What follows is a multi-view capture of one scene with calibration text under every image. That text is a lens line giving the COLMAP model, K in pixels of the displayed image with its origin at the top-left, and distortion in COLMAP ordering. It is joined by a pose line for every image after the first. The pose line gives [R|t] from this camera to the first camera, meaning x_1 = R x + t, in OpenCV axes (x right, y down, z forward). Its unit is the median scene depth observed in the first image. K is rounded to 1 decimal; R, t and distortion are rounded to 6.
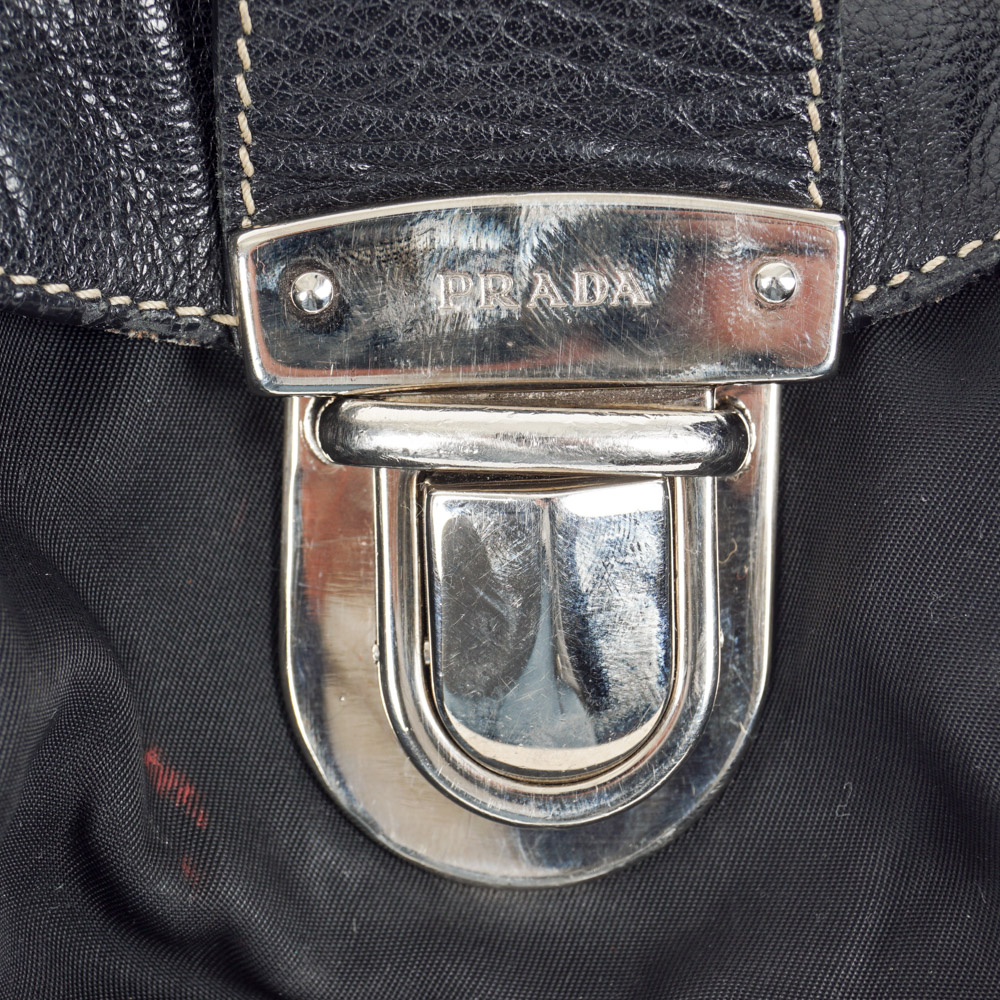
lens RADIAL K [[3169.4, 0, 500.0], [0, 3169.4, 500.0], [0, 0, 1]] dist [0.013703, -1.094708]
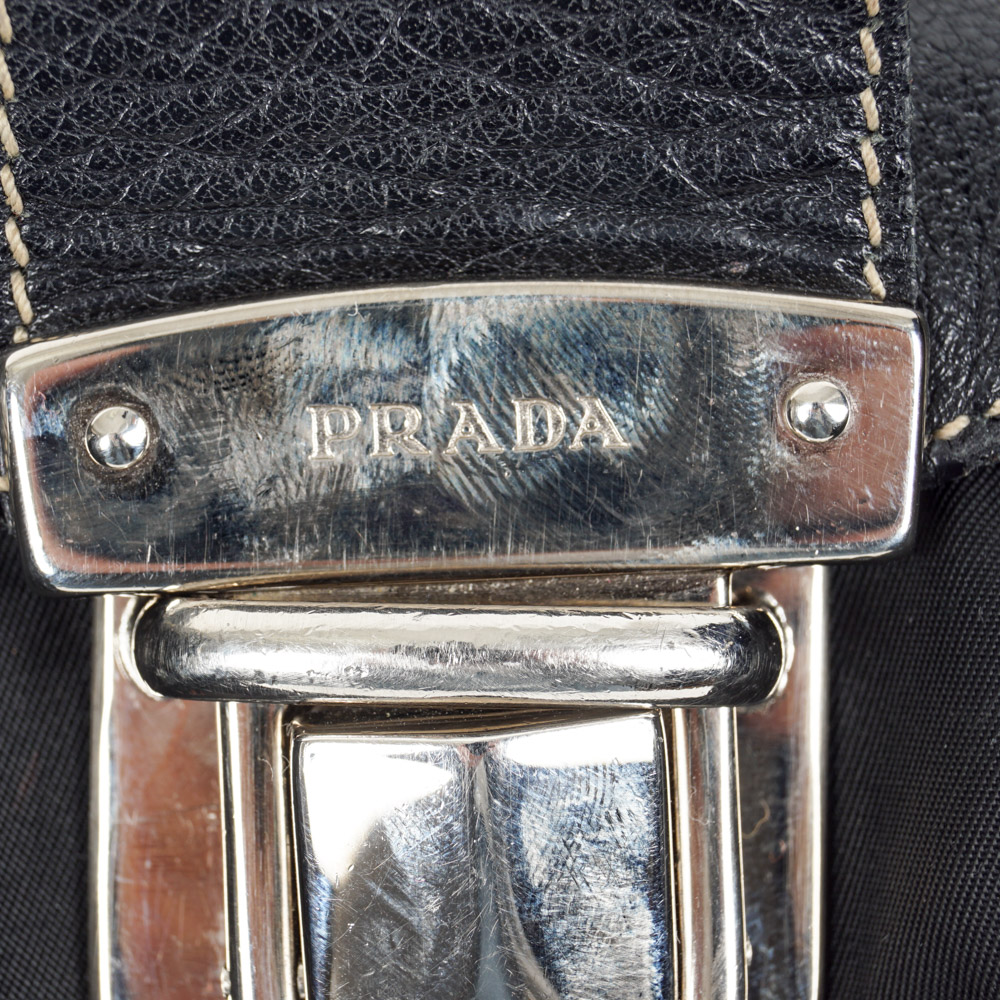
lens RADIAL K [[3169.4, 0, 500.0], [0, 3169.4, 500.0], [0, 0, 1]] dist [0.013703, -1.094708]
pose [[0.999827, -0.016485, -0.008573, 0.025969], [0.015747, 0.996674, -0.079962, 0.001686], [0.009862, 0.079813, 0.996761, 0.342184]]
